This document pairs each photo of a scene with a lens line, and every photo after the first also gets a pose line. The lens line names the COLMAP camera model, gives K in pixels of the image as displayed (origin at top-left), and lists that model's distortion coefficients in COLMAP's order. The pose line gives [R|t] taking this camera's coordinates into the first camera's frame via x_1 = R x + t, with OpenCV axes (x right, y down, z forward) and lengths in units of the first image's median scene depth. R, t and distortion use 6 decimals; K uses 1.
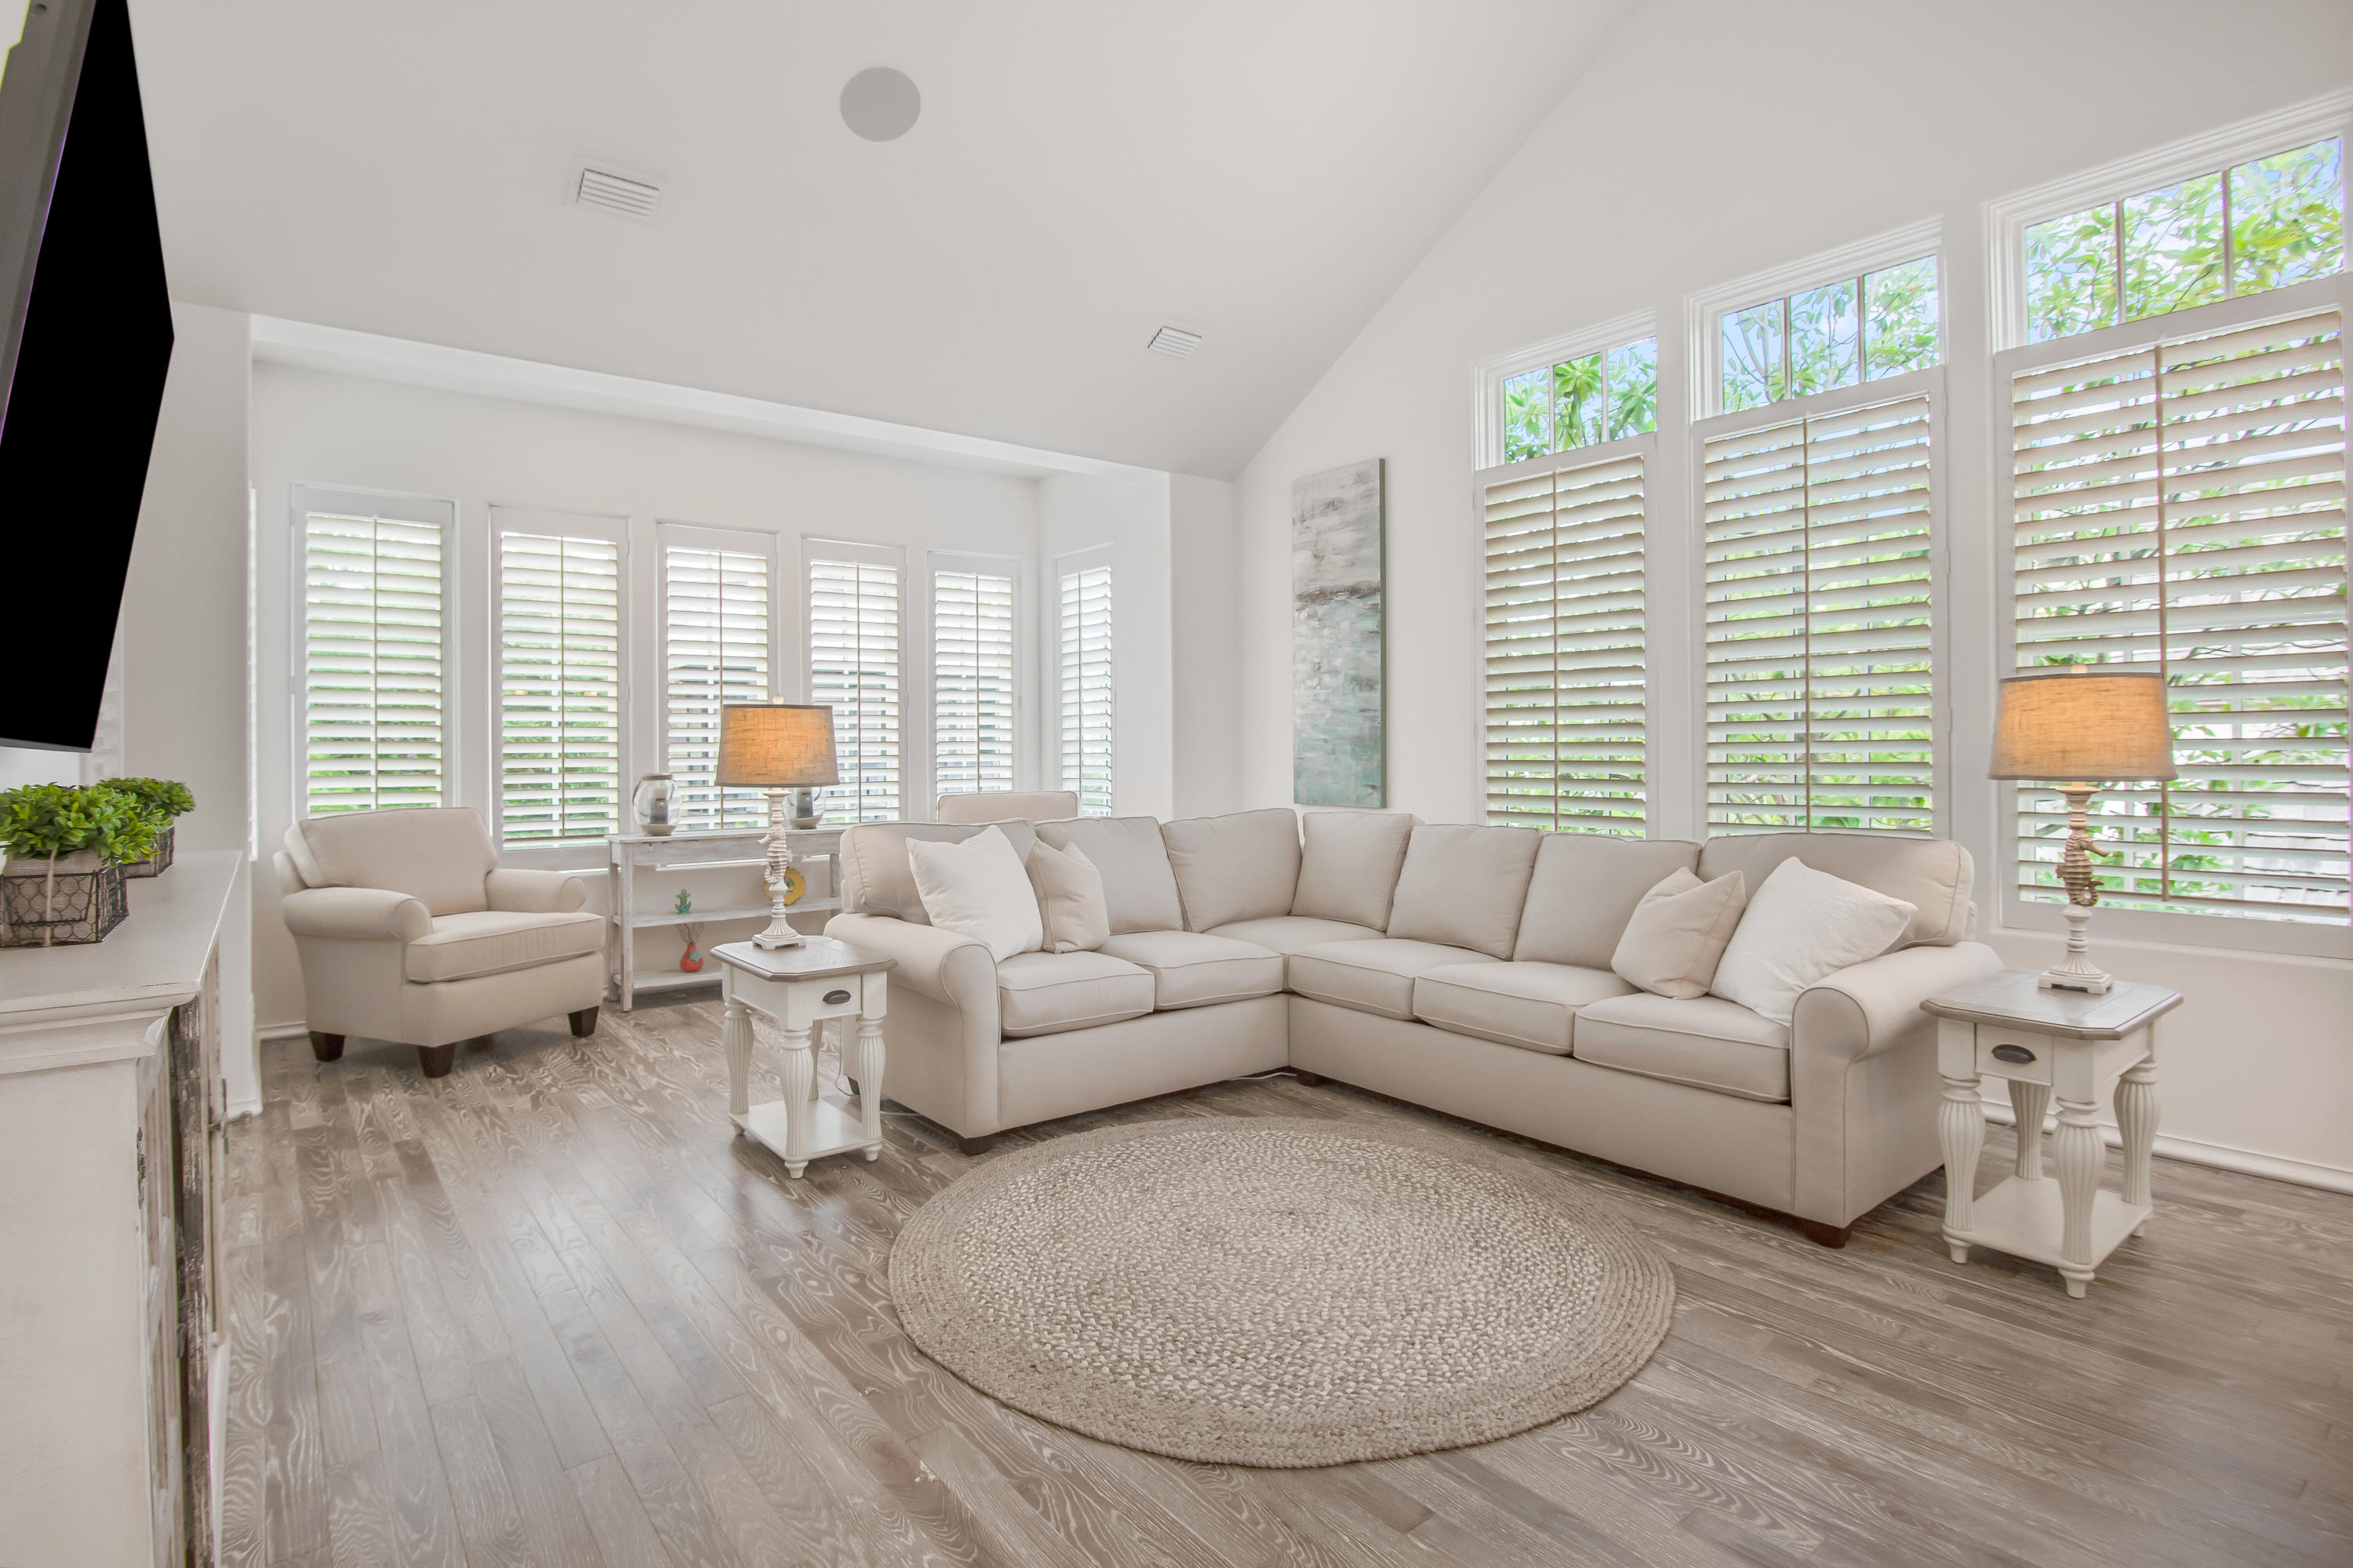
lens RADIAL K [[1175.6, 0, 1147.8], [0, 1175.6, 746.2], [0, 0, 1]] dist [-0.021533, -0.000306]
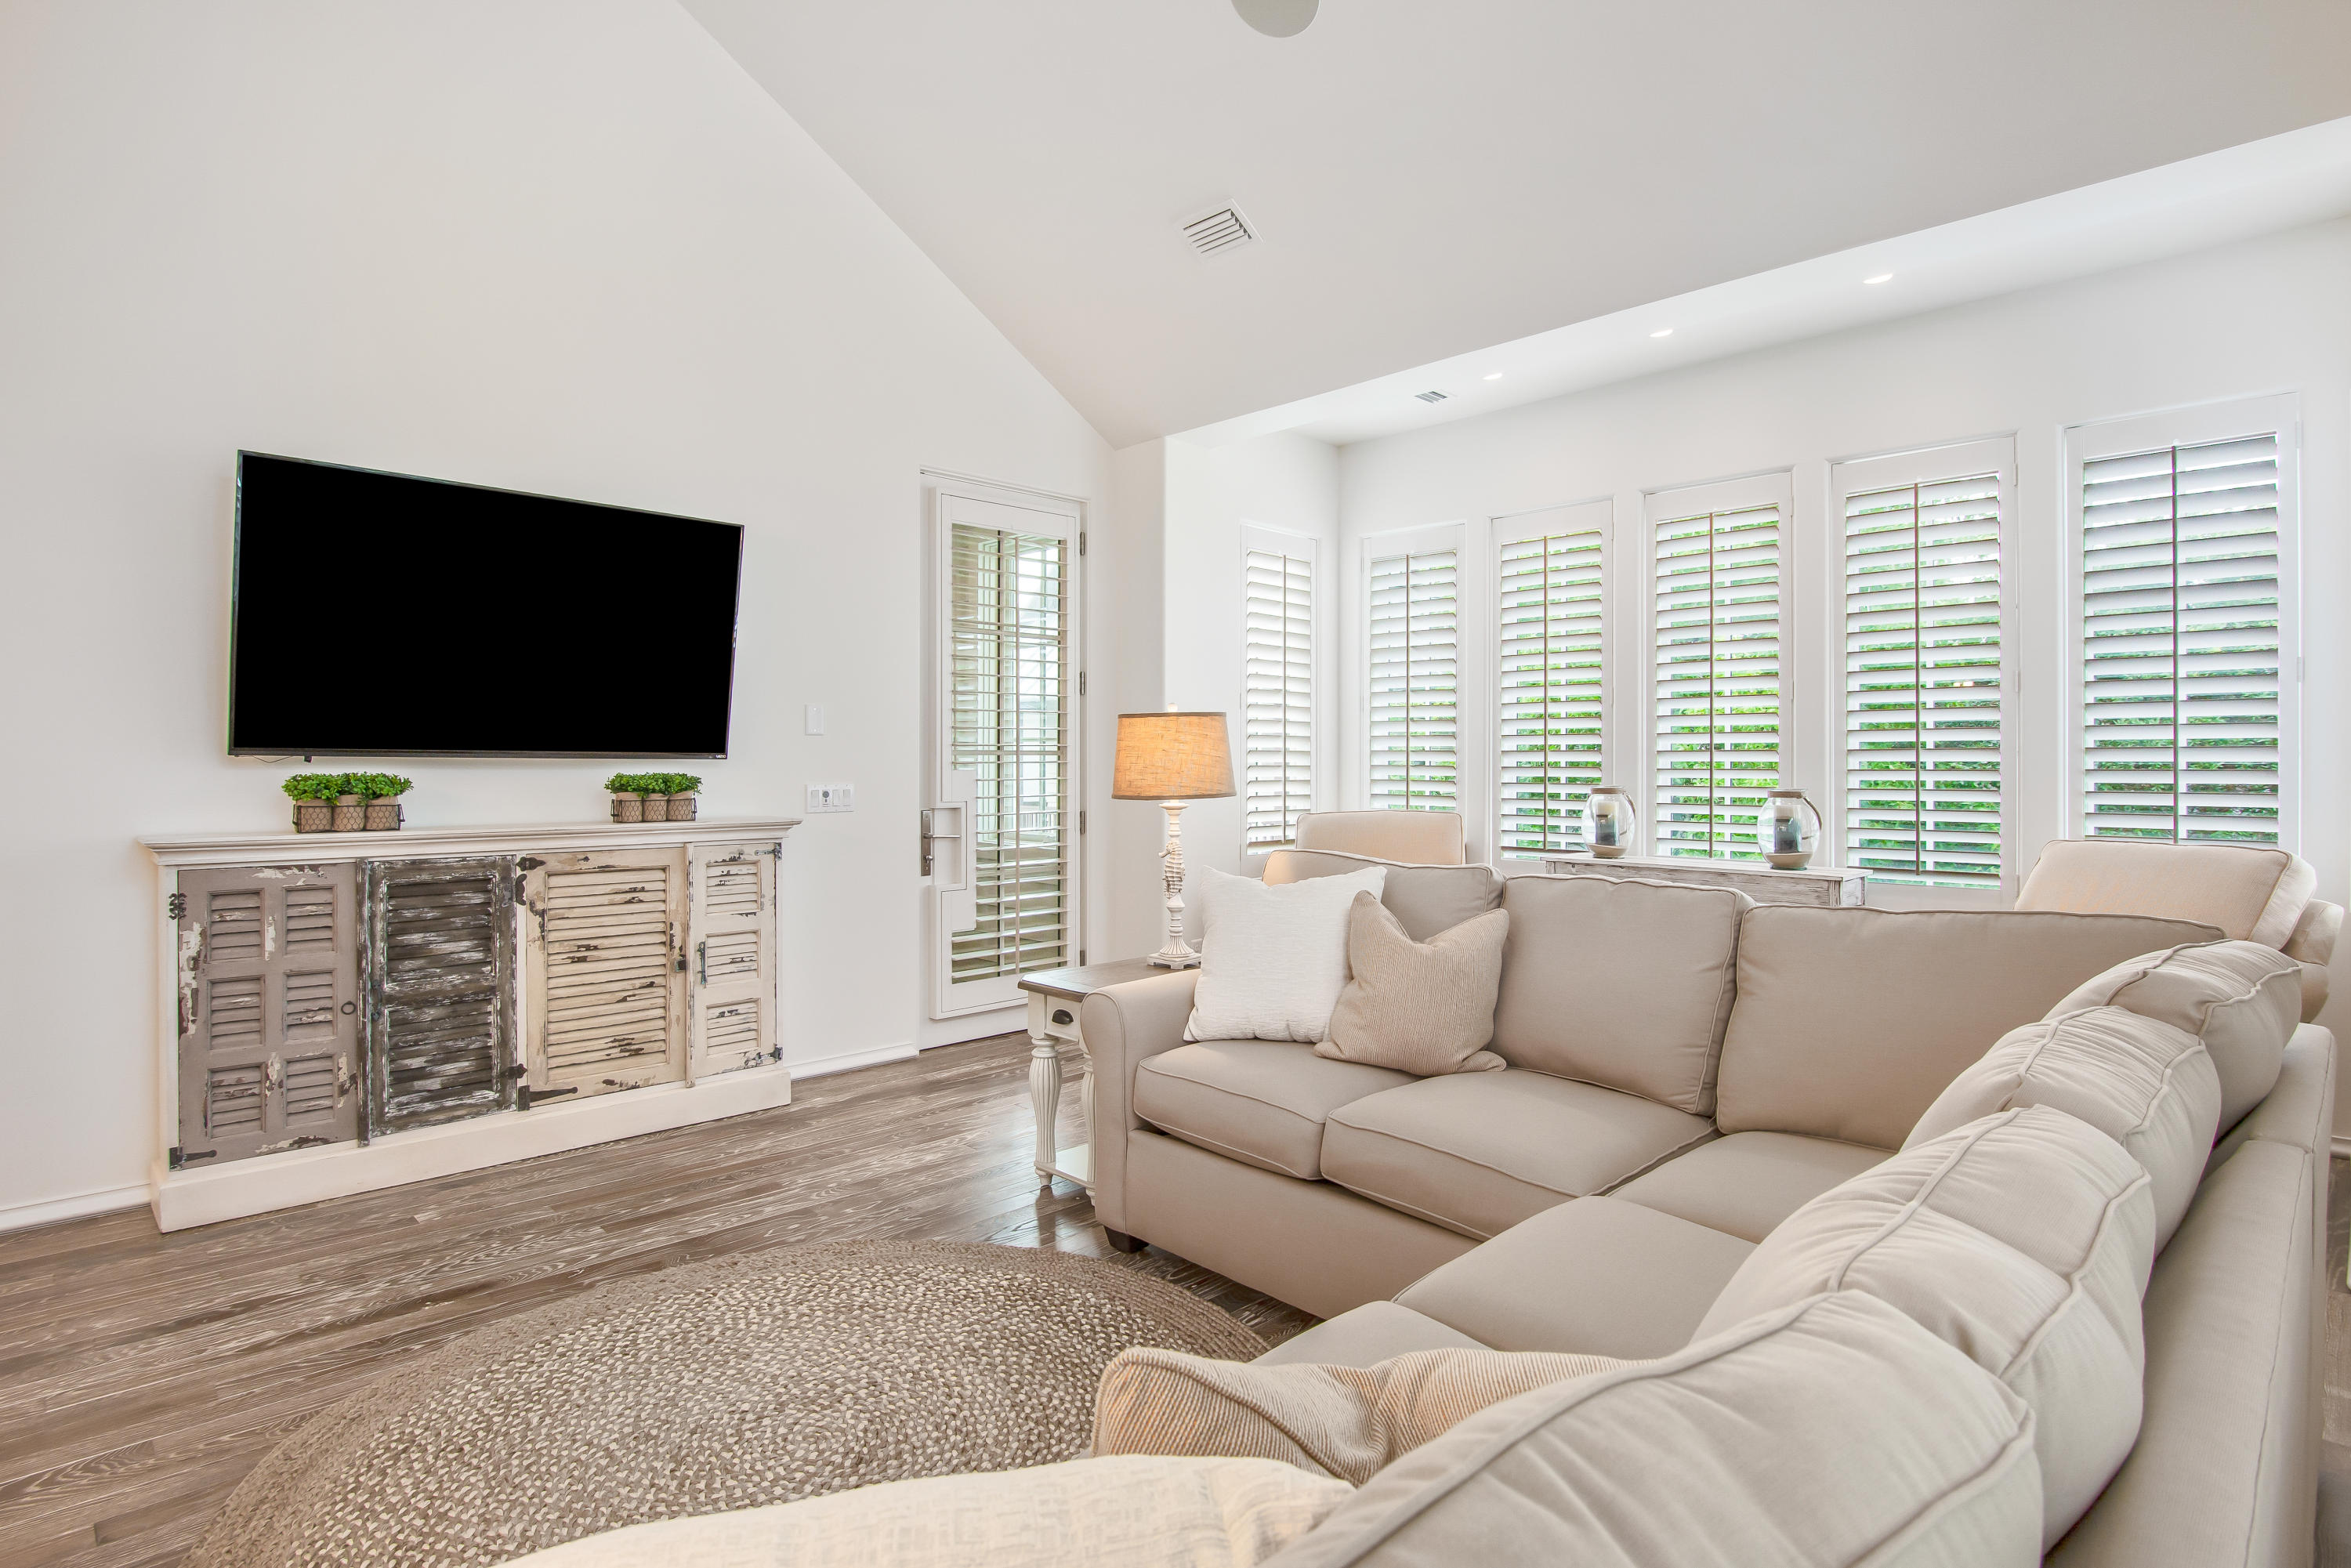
lens RADIAL K [[1197.8, 0, 1166.9], [0, 1197.8, 772.3], [0, 0, 1]] dist [-0.025389, -0.000313]
pose [[0.123010, 0.006877, -0.992382, 1.102810], [0.008016, 0.999936, 0.007923, 0.006356], [0.992373, -0.008930, 0.122947, 1.468957]]
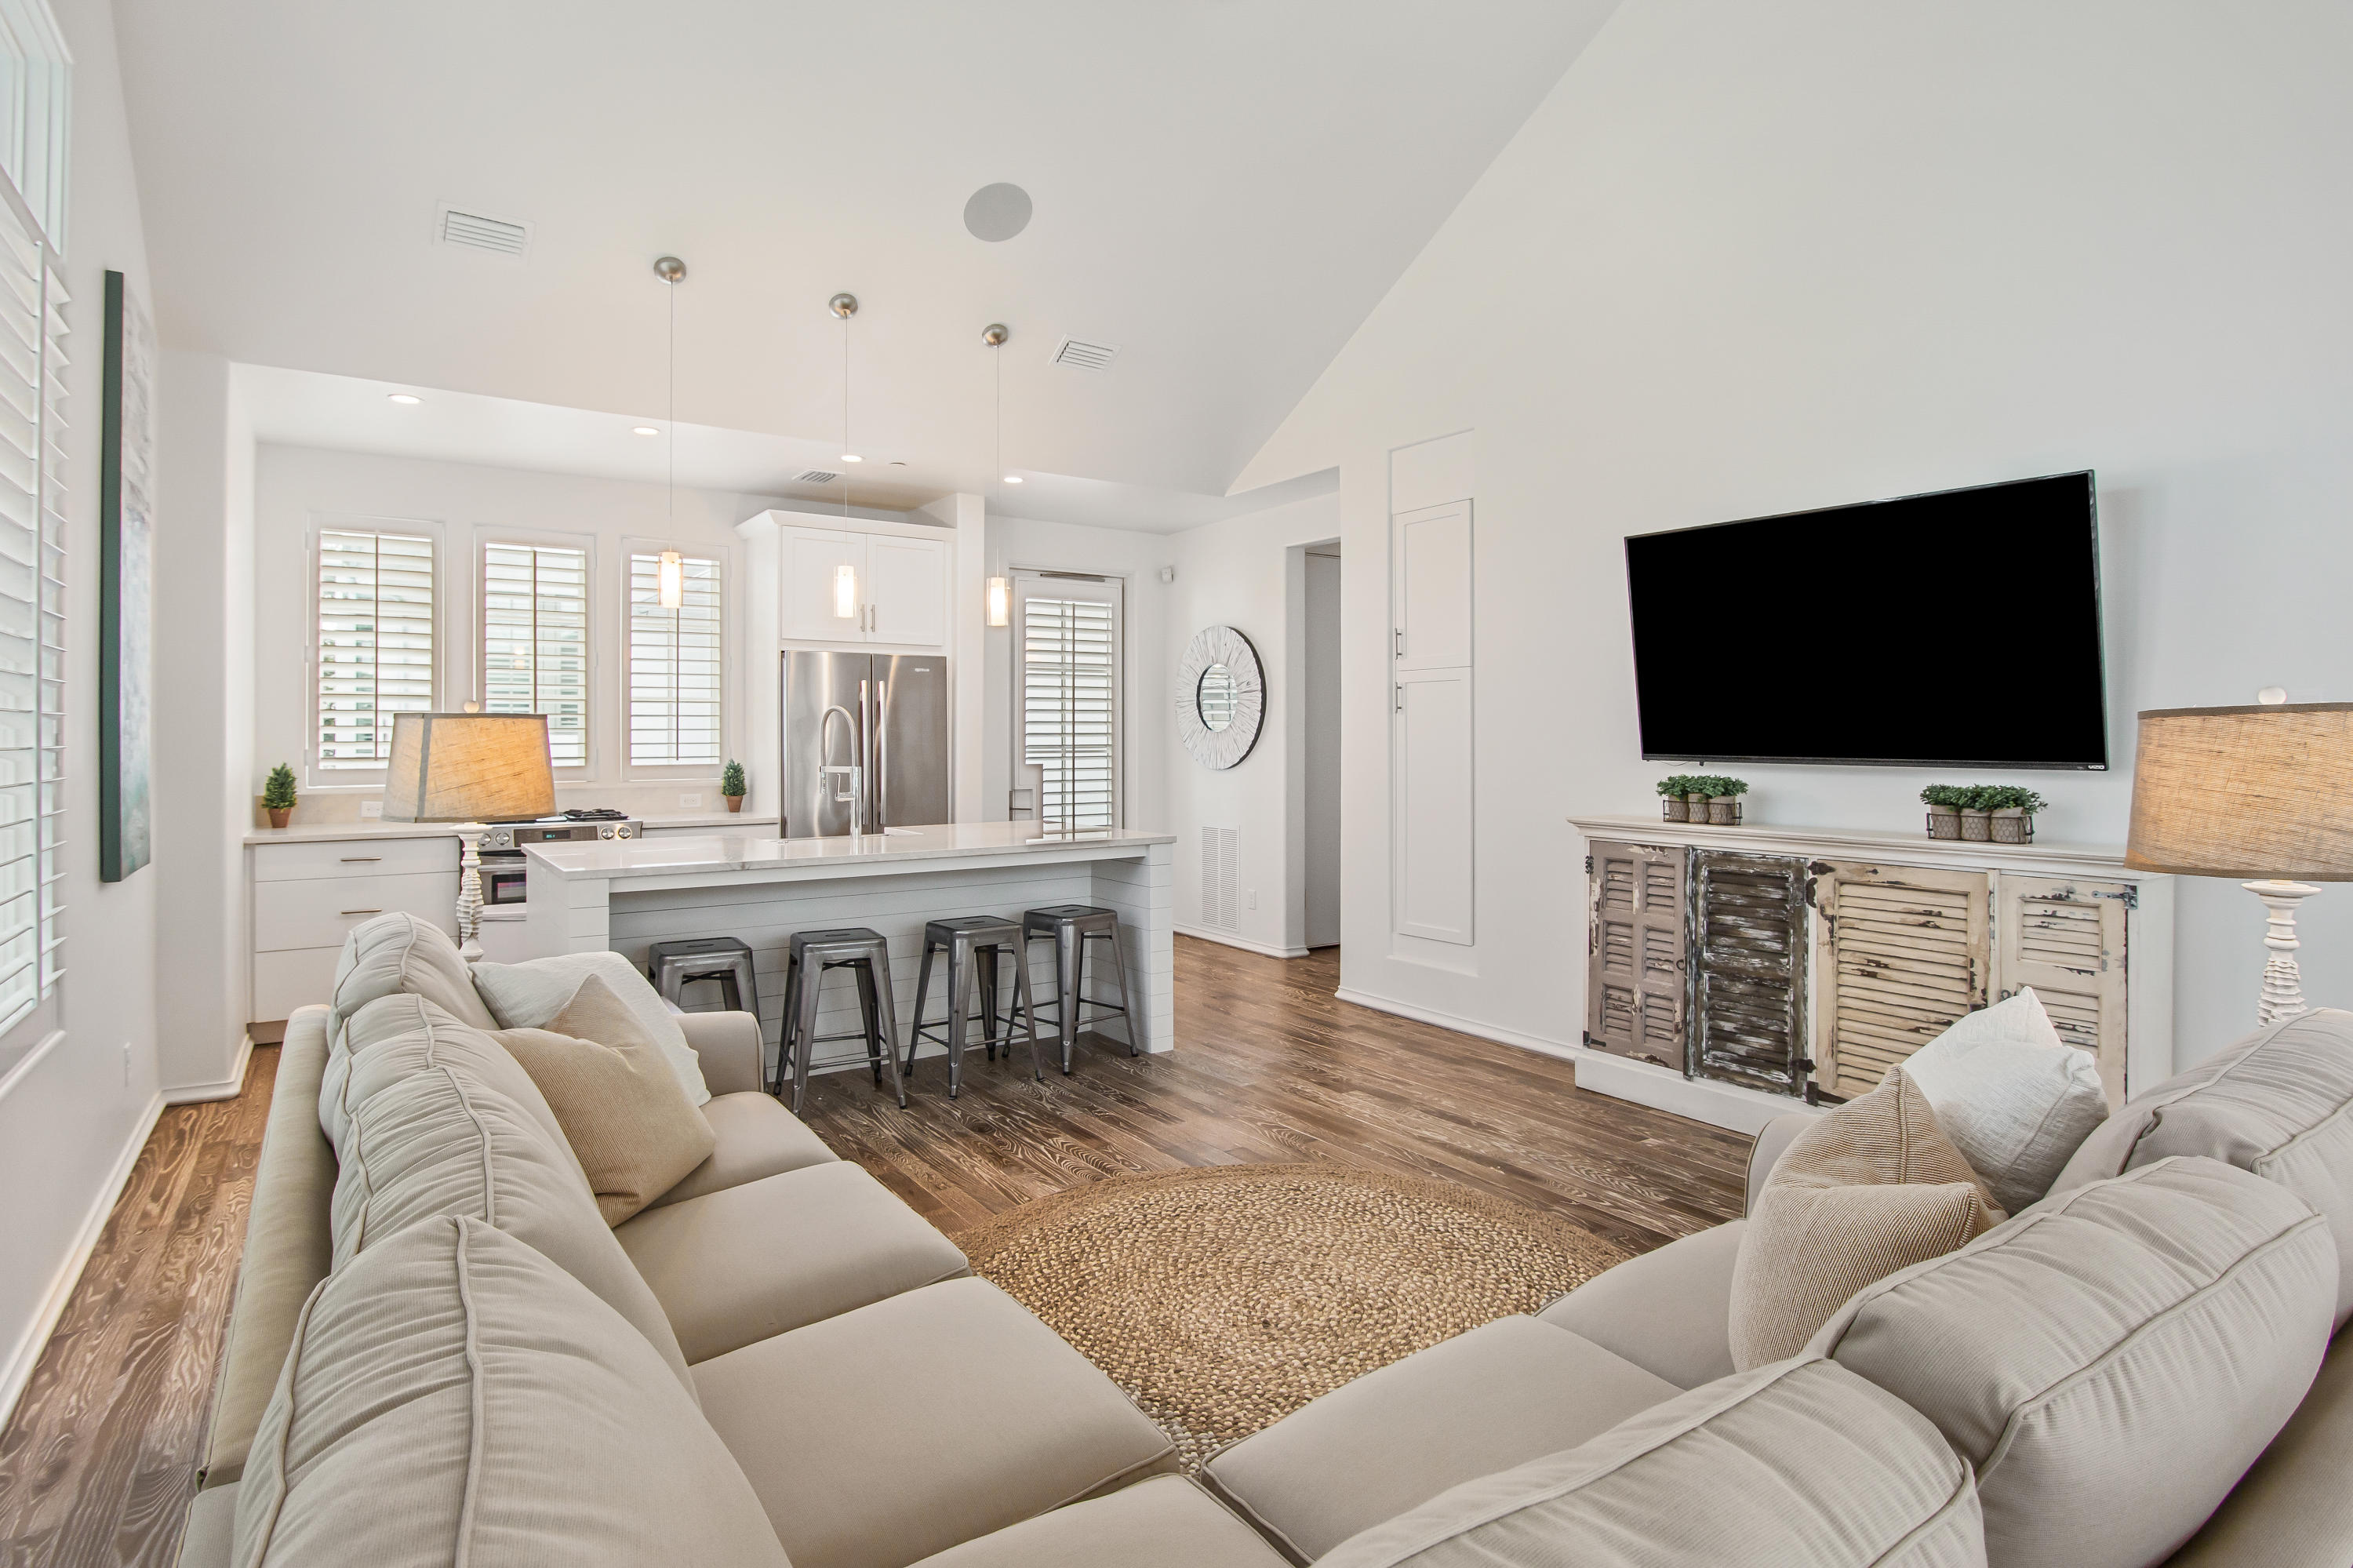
lens RADIAL K [[1175.6, 0, 1147.8], [0, 1175.6, 746.2], [0, 0, 1]] dist [-0.021533, -0.000306]
pose [[-0.998596, -0.001873, 0.052941, 0.227928], [-0.001978, 0.999996, -0.001936, -0.030766], [-0.052937, -0.002038, -0.998596, 2.513832]]
